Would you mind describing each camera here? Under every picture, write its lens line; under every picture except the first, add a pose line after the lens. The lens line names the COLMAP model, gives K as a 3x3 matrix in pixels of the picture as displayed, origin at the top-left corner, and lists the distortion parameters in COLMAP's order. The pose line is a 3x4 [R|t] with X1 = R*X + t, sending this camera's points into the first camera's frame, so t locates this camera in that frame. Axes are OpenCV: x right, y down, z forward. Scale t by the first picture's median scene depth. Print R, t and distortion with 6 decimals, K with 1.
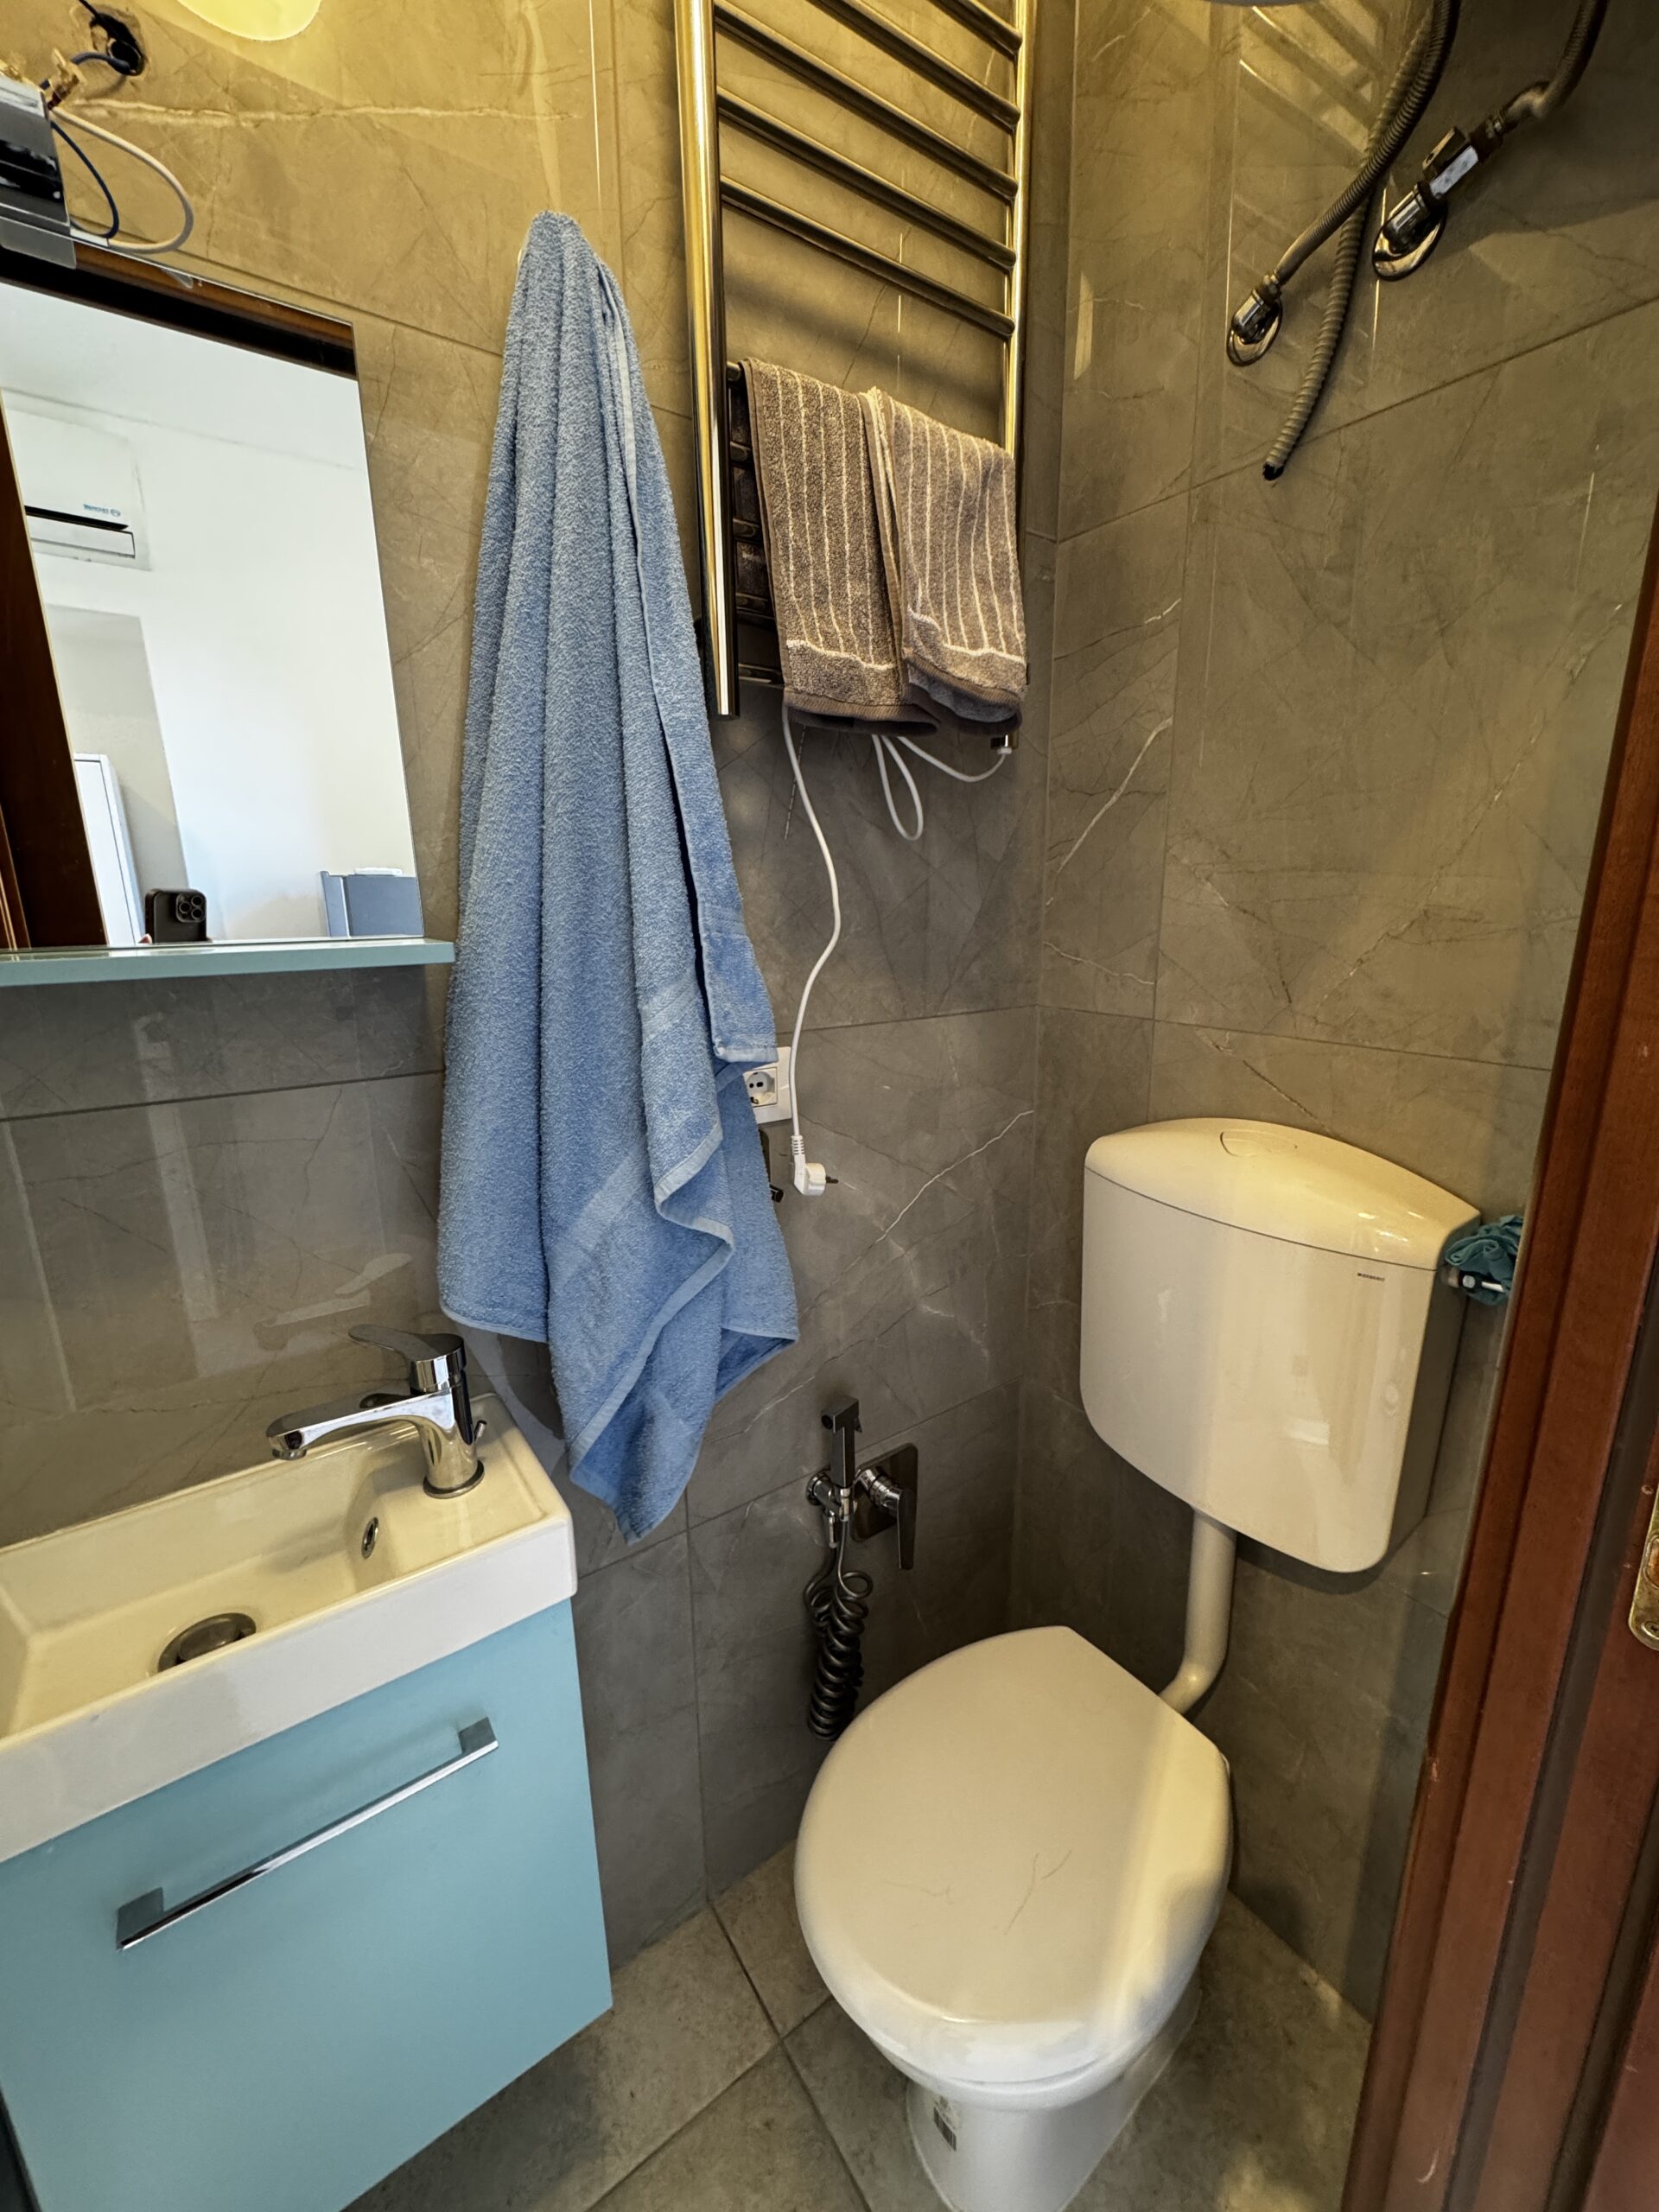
lens RADIAL K [[878.1, 0, 829.7], [0, 878.1, 1103.5], [0, 0, 1]] dist [-0.002926, 0.000368]
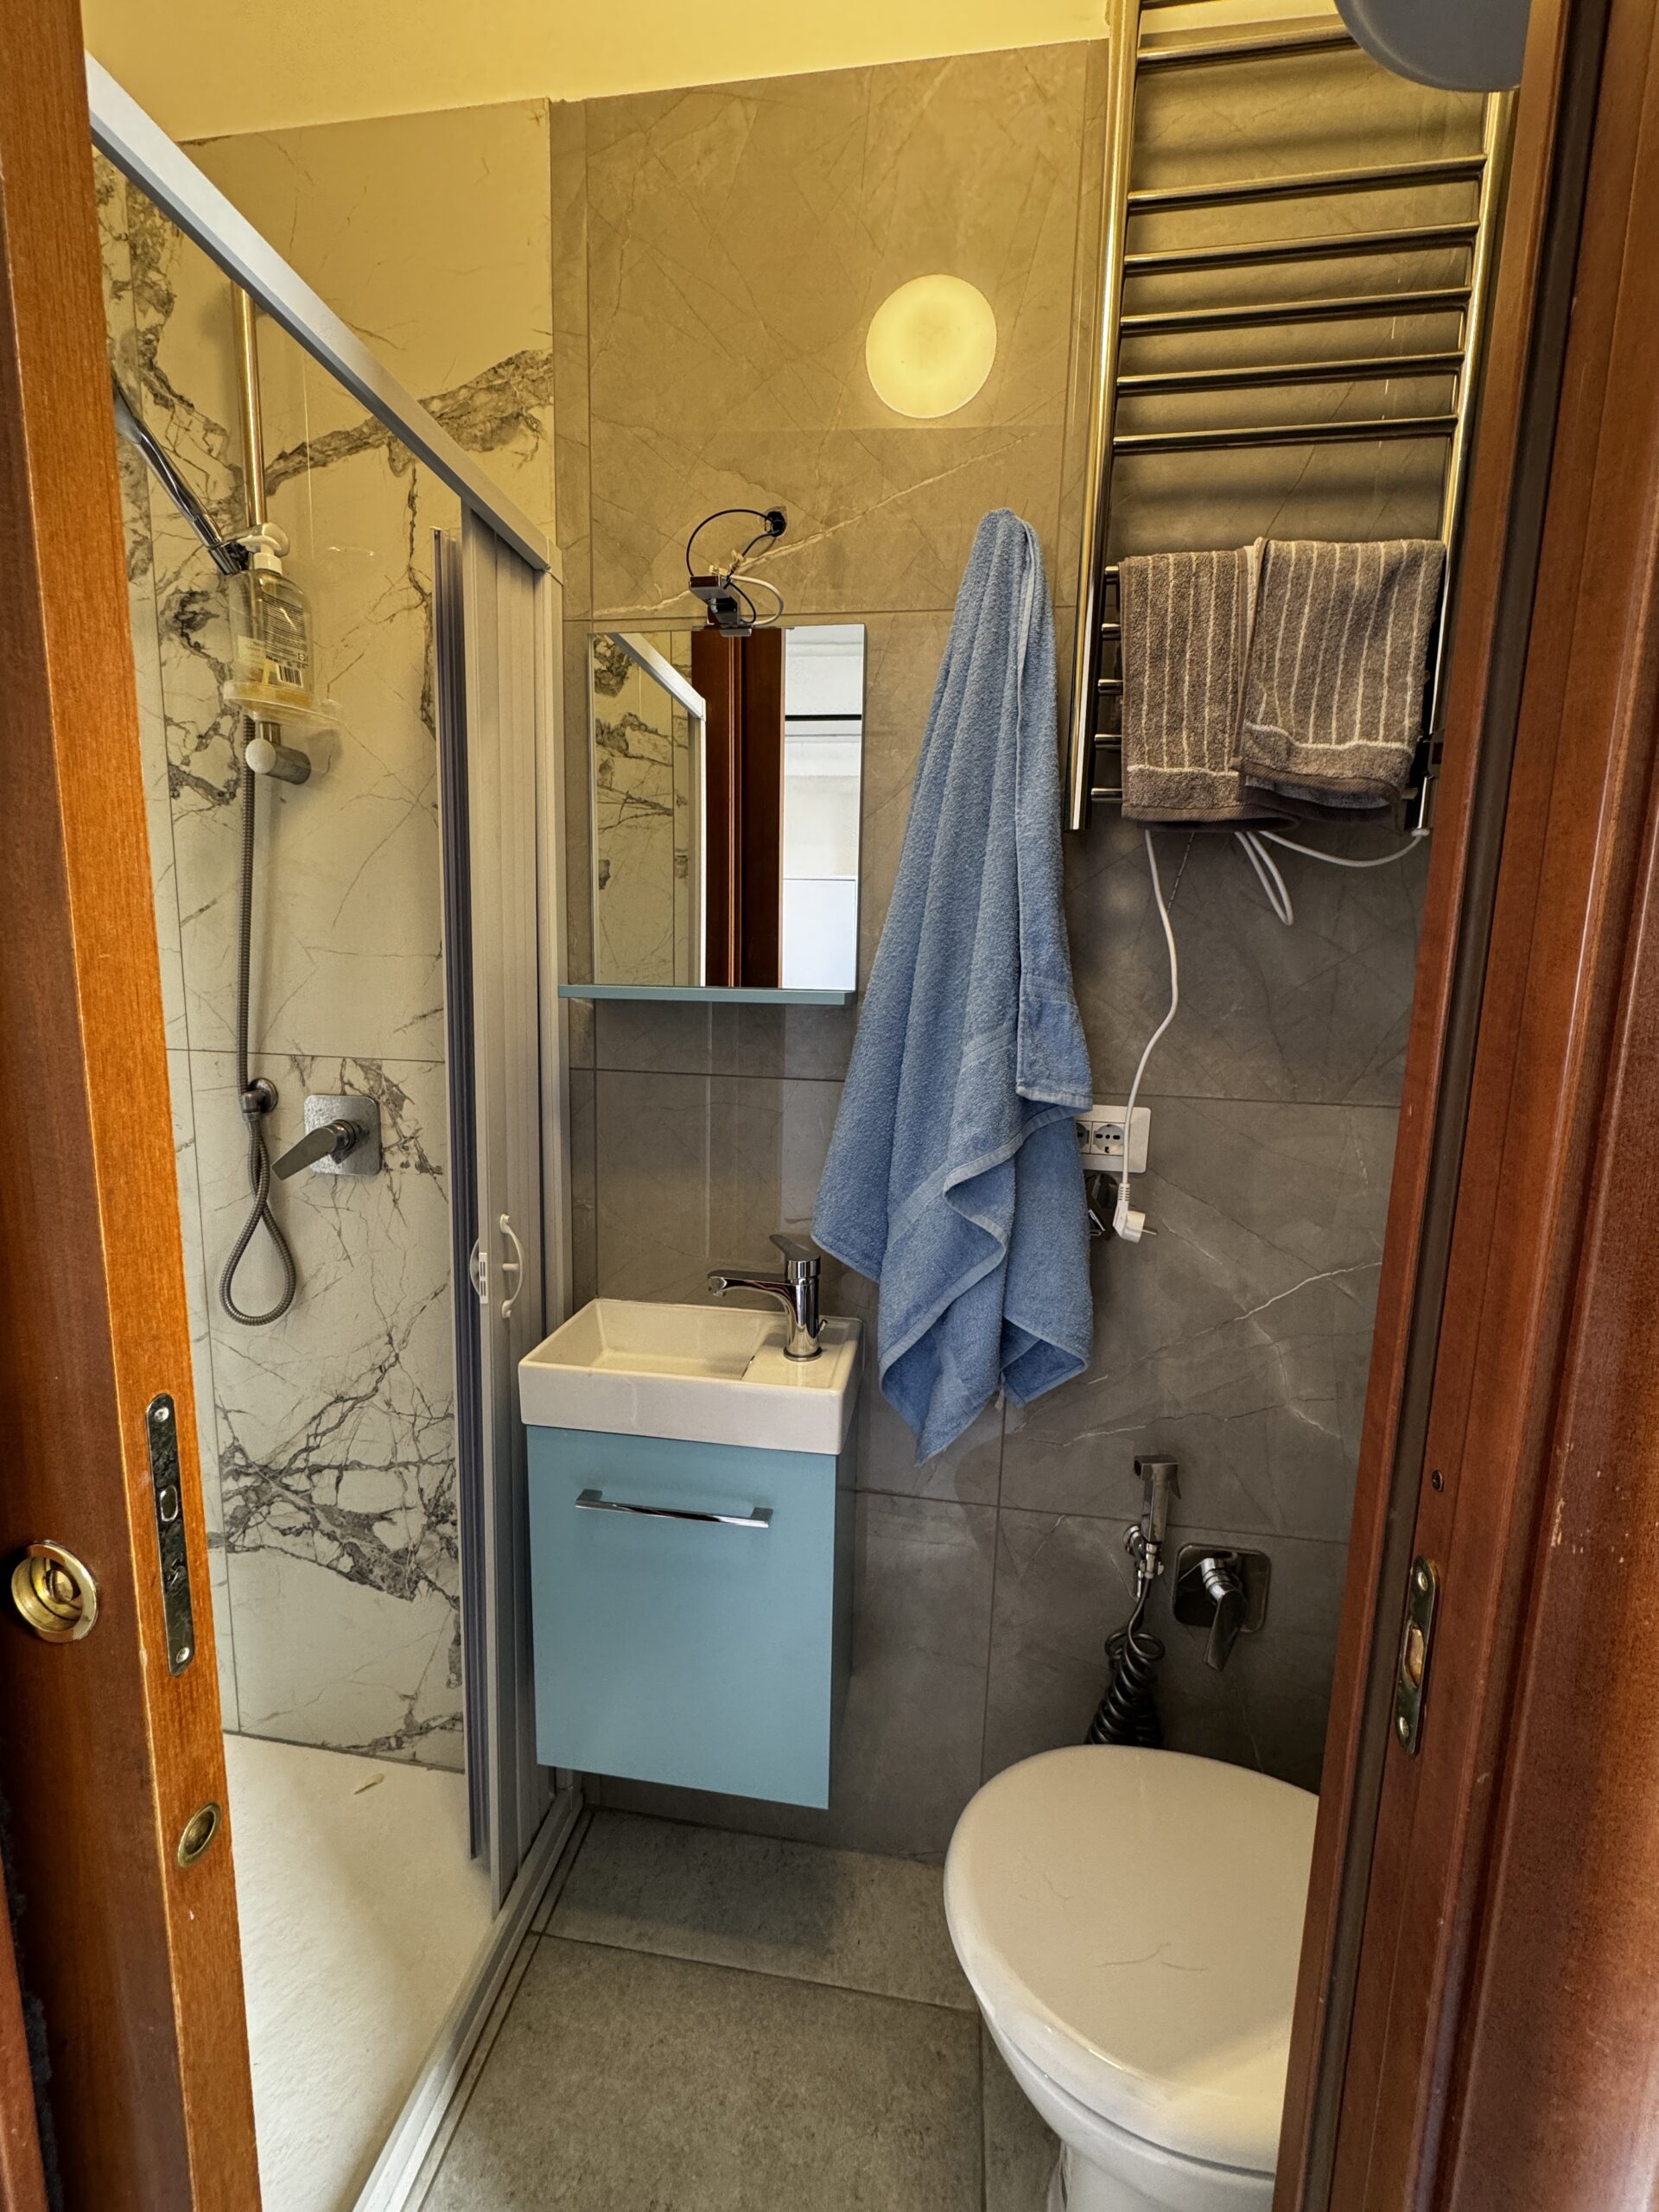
lens RADIAL K [[878.1, 0, 832.3], [0, 878.1, 1103.8], [0, 0, 1]] dist [-0.002926, 0.000368]
pose [[0.722506, 0.127107, -0.679580, 0.524448], [-0.192706, 0.981023, -0.021390, 0.038504], [0.663965, 0.146414, 0.733289, -0.099878]]
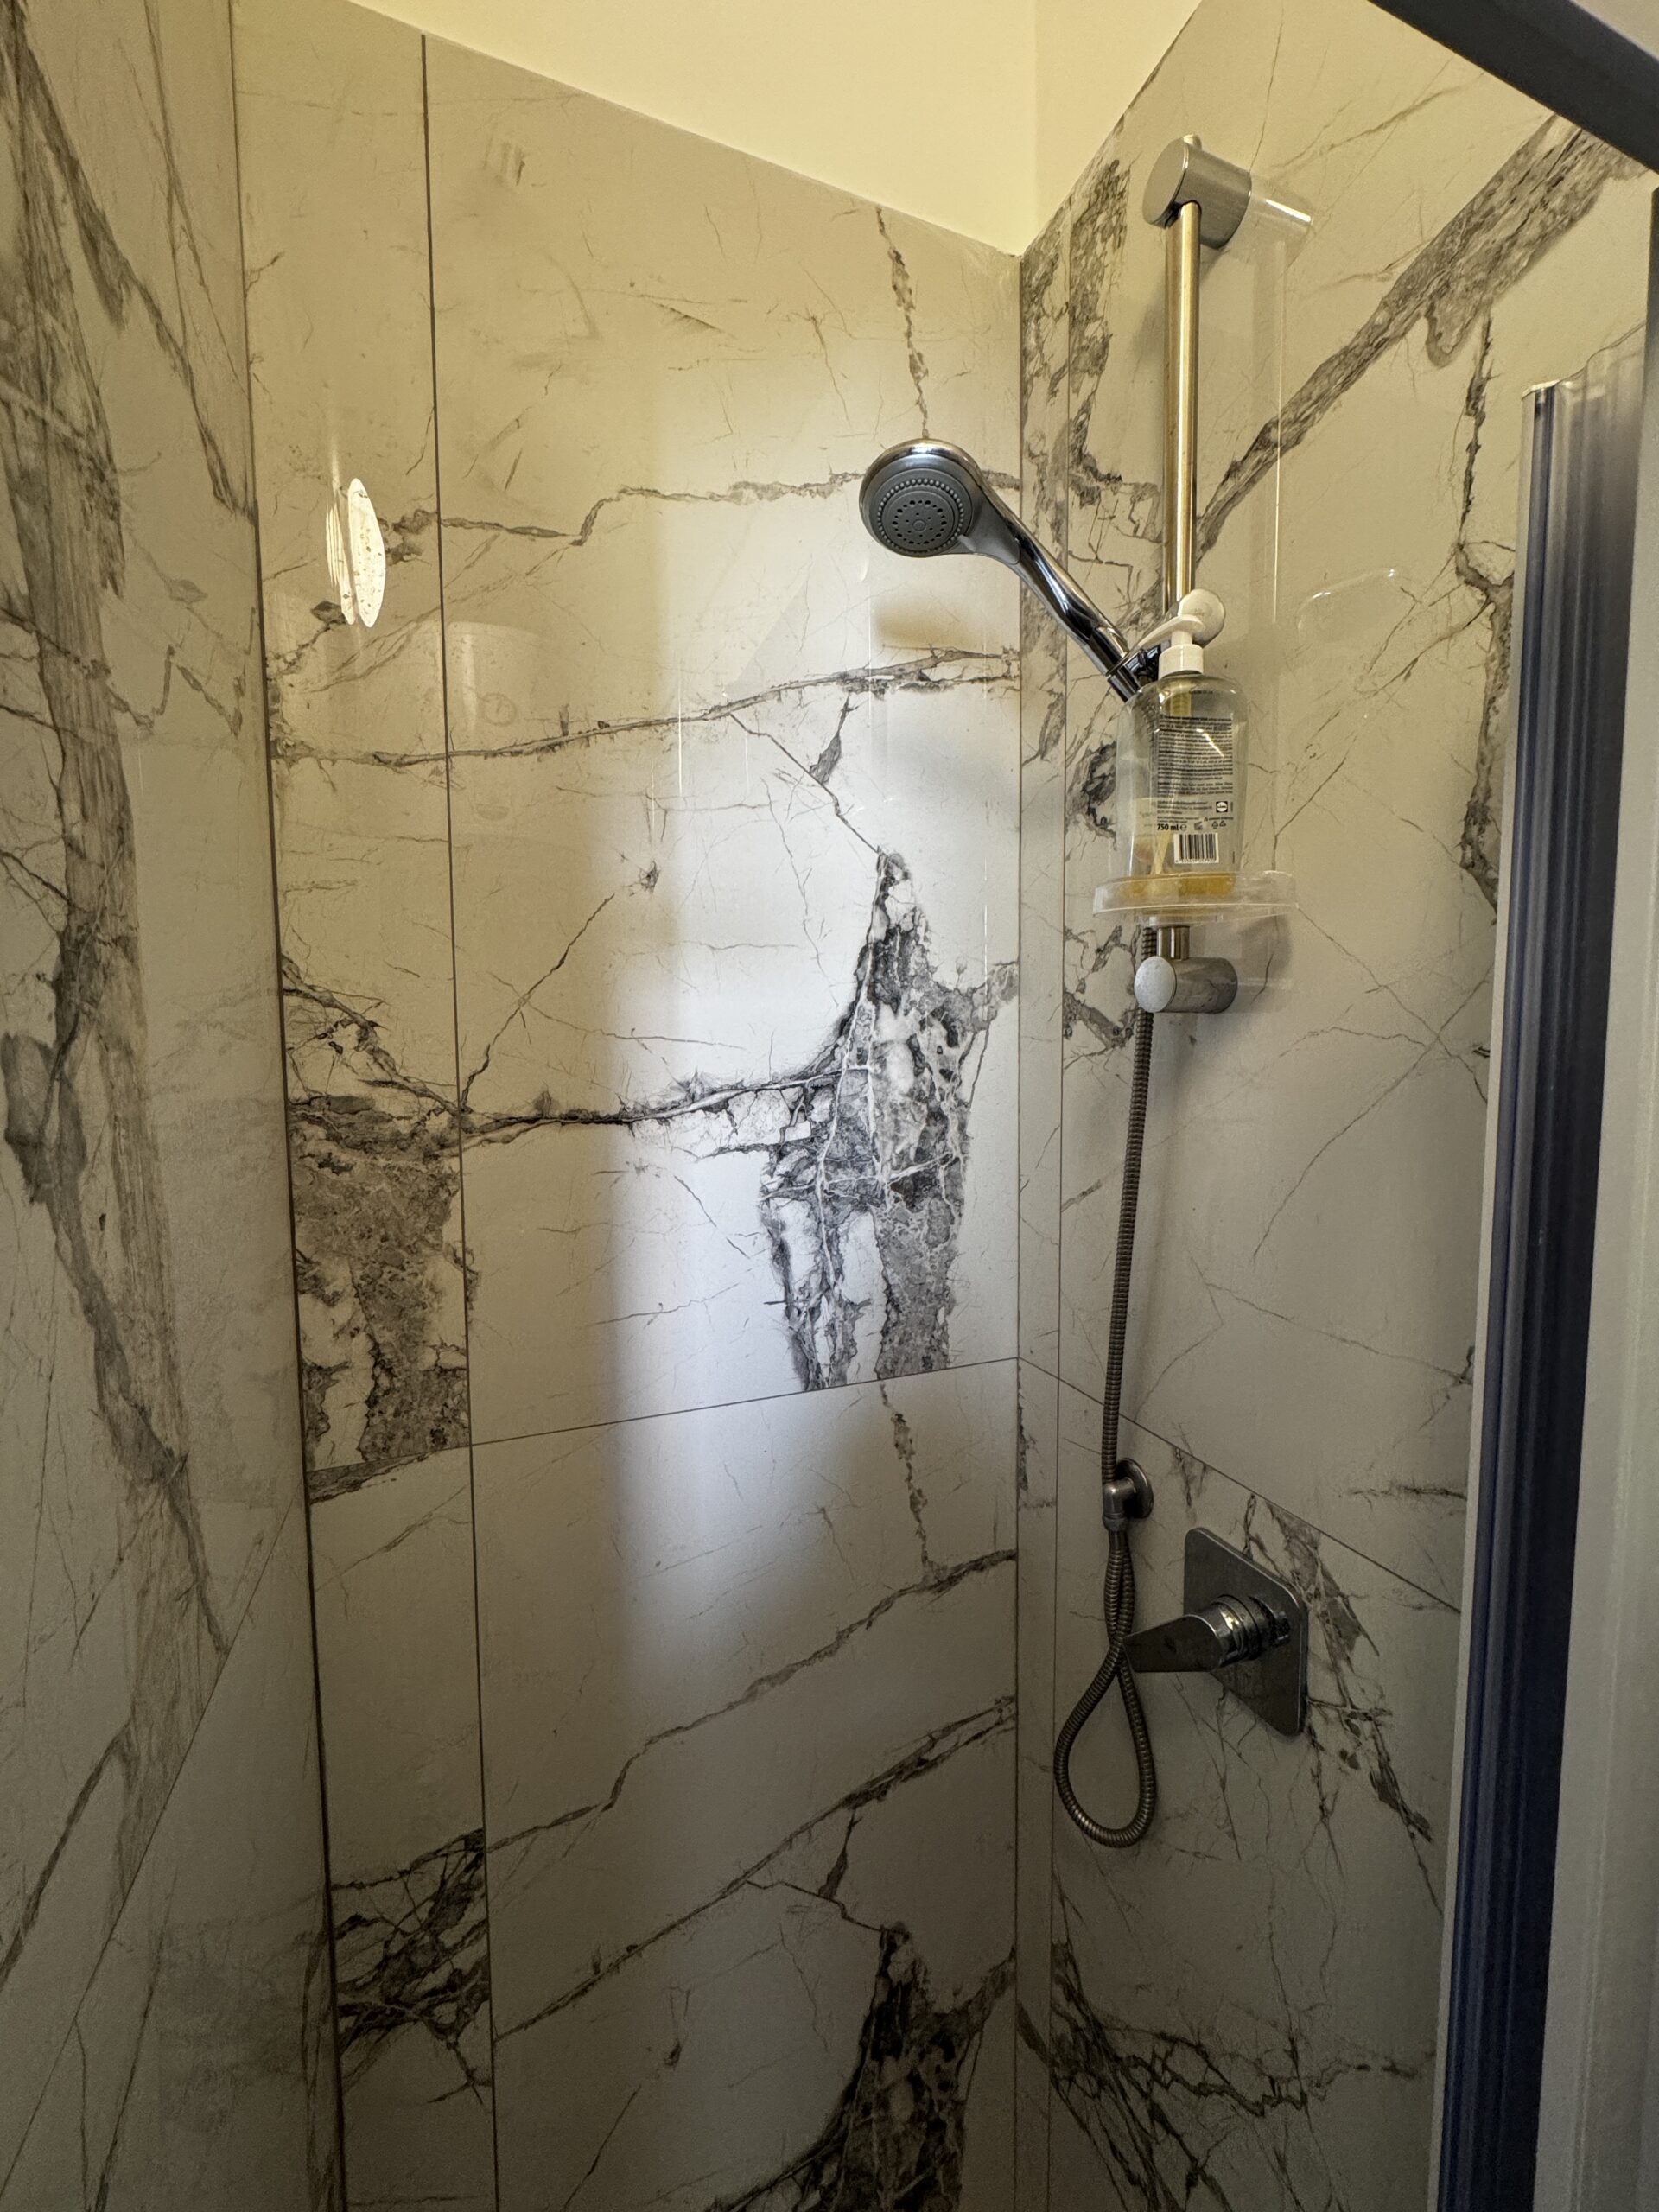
lens RADIAL K [[878.1, 0, 832.1], [0, 878.1, 1103.3], [0, 0, 1]] dist [-0.002926, 0.000368]
pose [[-0.236165, 0.082025, -0.968245, -0.293070], [-0.212704, 0.967902, 0.133877, -0.308863], [0.948147, 0.237567, -0.211138, 0.160526]]
